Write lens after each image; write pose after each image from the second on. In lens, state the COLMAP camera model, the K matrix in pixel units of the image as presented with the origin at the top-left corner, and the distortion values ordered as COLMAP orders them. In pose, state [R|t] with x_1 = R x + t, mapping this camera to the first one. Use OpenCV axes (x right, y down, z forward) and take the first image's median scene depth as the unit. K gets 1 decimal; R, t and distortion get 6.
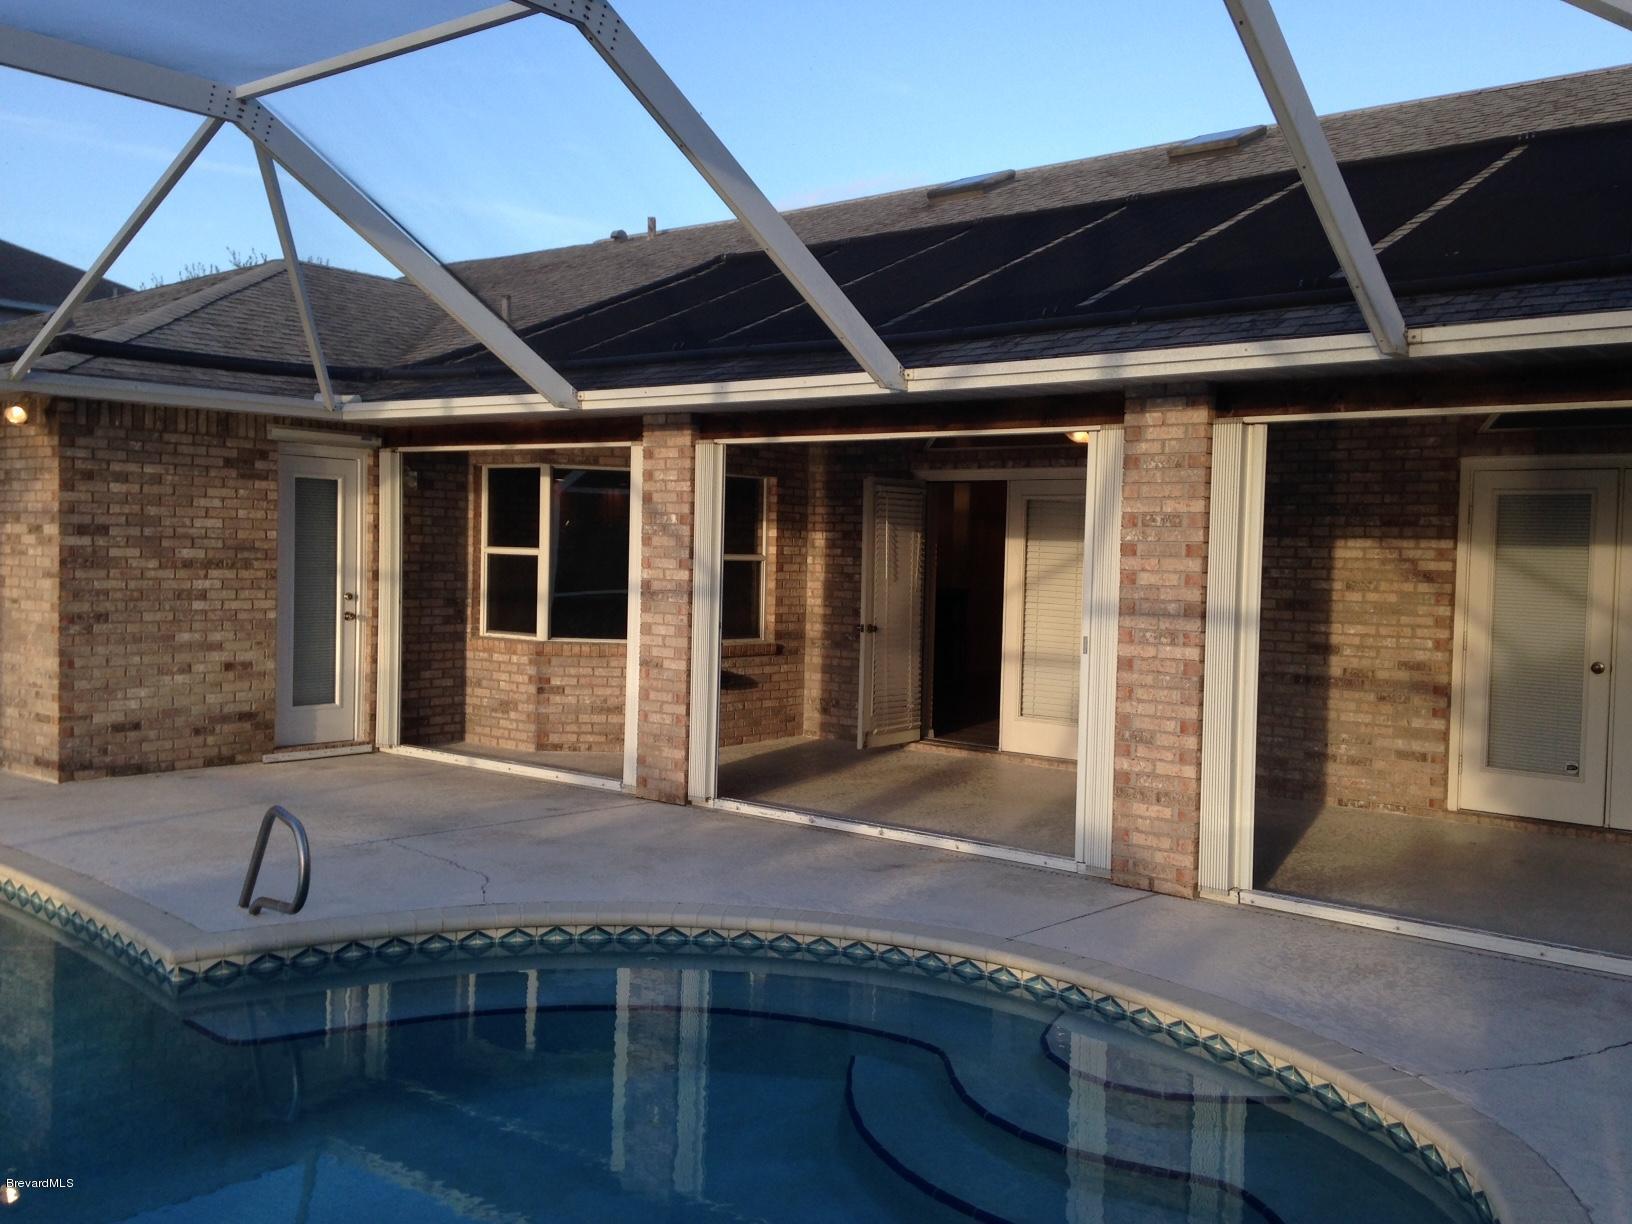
lens RADIAL K [[1485.5, 0, 816.0], [0, 1485.5, 612.0], [0, 0, 1]] dist [0.157265, -0.230497]
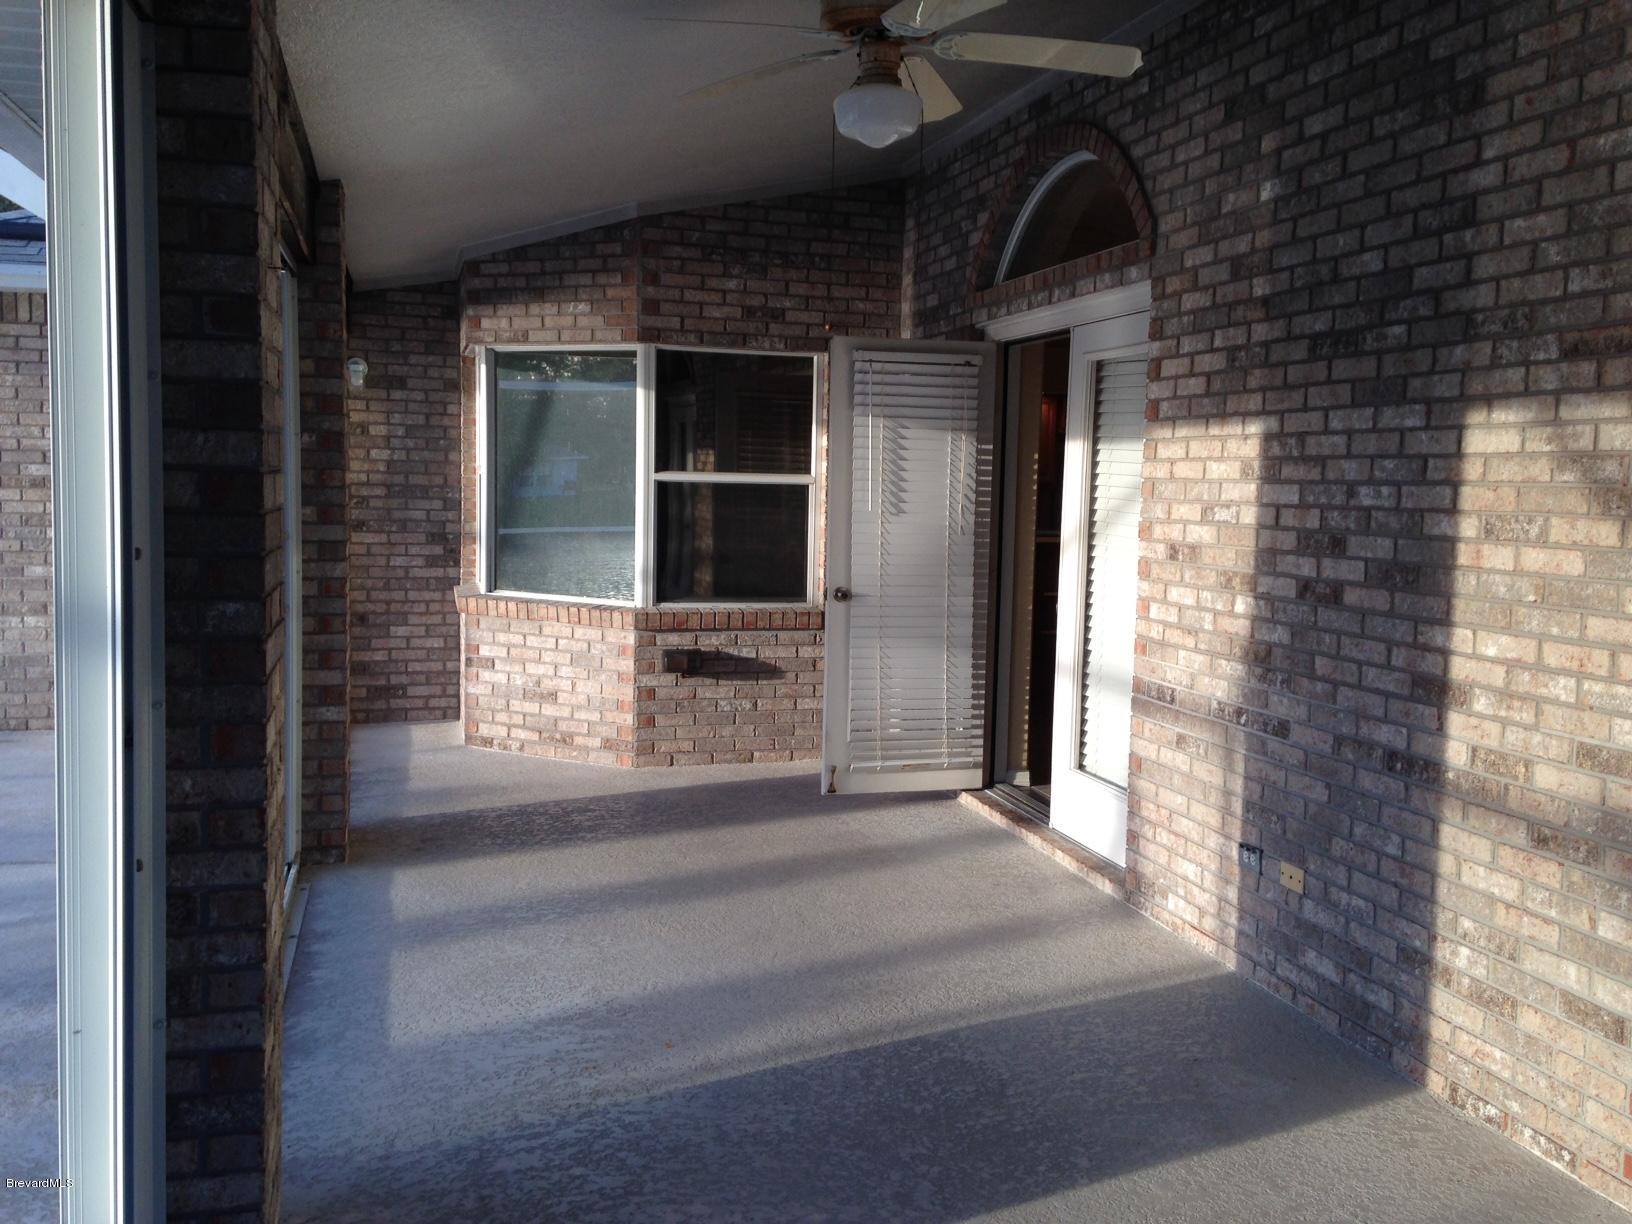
lens RADIAL K [[1485.5, 0, 816.0], [0, 1485.5, 612.0], [0, 0, 1]] dist [0.157265, -0.230497]
pose [[0.814362, 0.046107, -0.578523, 0.423250], [-0.025597, 0.998723, 0.043565, -0.008572], [0.579792, -0.020669, 0.814502, 0.580506]]
